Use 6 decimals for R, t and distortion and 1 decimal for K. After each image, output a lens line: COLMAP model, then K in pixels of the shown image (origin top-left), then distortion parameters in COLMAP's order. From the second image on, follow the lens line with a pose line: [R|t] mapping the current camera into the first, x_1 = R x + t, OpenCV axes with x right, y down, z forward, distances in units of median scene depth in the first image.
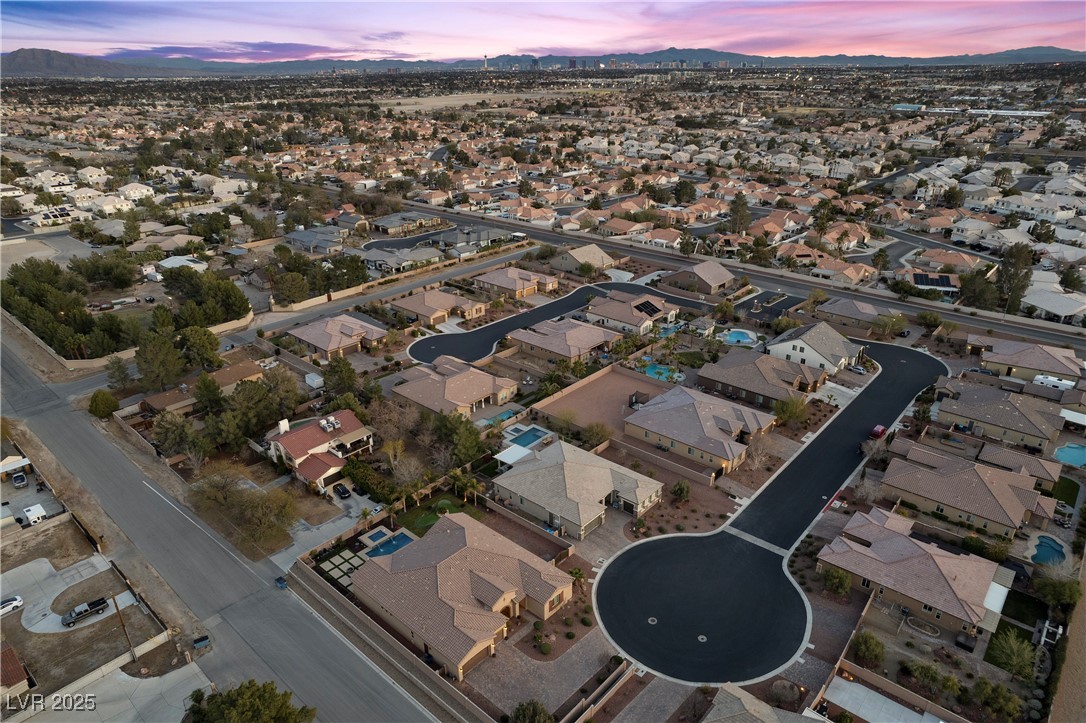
lens RADIAL K [[693.3, 0, 549.3], [0, 693.3, 375.0], [0, 0, 1]] dist [-0.085299, 0.084911]
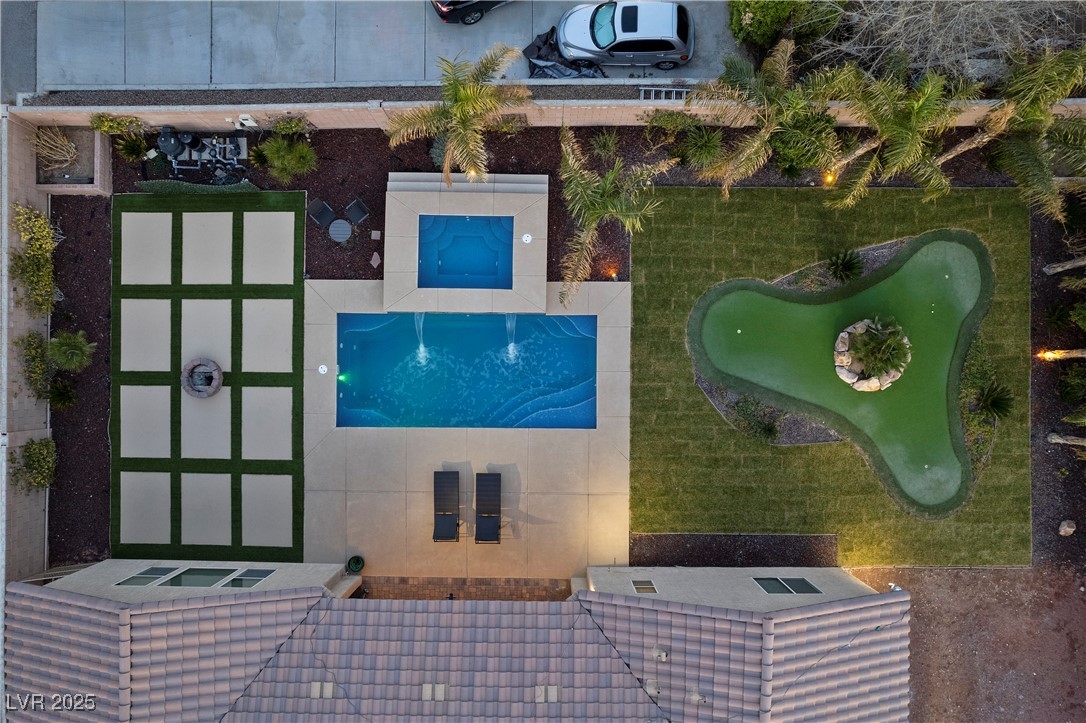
lens RADIAL K [[693.3, 0, 549.3], [0, 693.3, 375.0], [0, 0, 1]] dist [-0.085299, 0.084911]
pose [[0.658032, 0.752922, 0.010085, -0.180126], [-0.316873, 0.264737, 0.910772, 0.066938], [0.683071, -0.602513, 0.412786, 0.772557]]
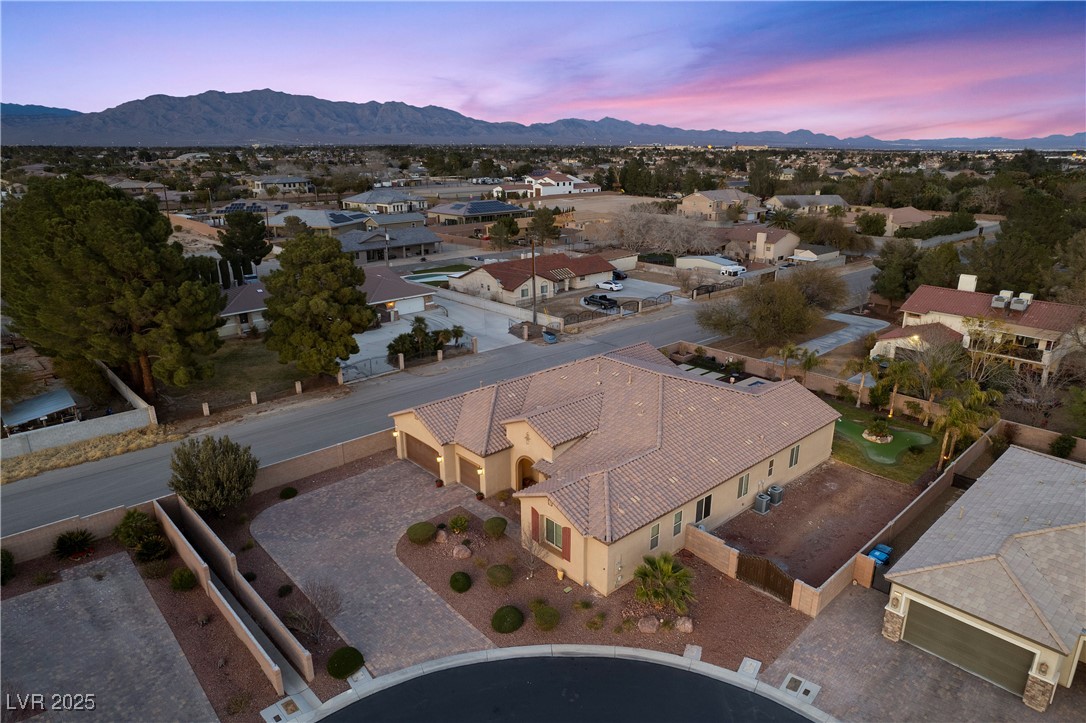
lens RADIAL K [[693.3, 0, 549.3], [0, 693.3, 375.0], [0, 0, 1]] dist [-0.085299, 0.084911]
pose [[-0.101719, 0.322818, -0.940979, 0.241659], [-0.413122, 0.846760, 0.335153, 0.093024], [0.904977, 0.422830, 0.047232, 0.678843]]
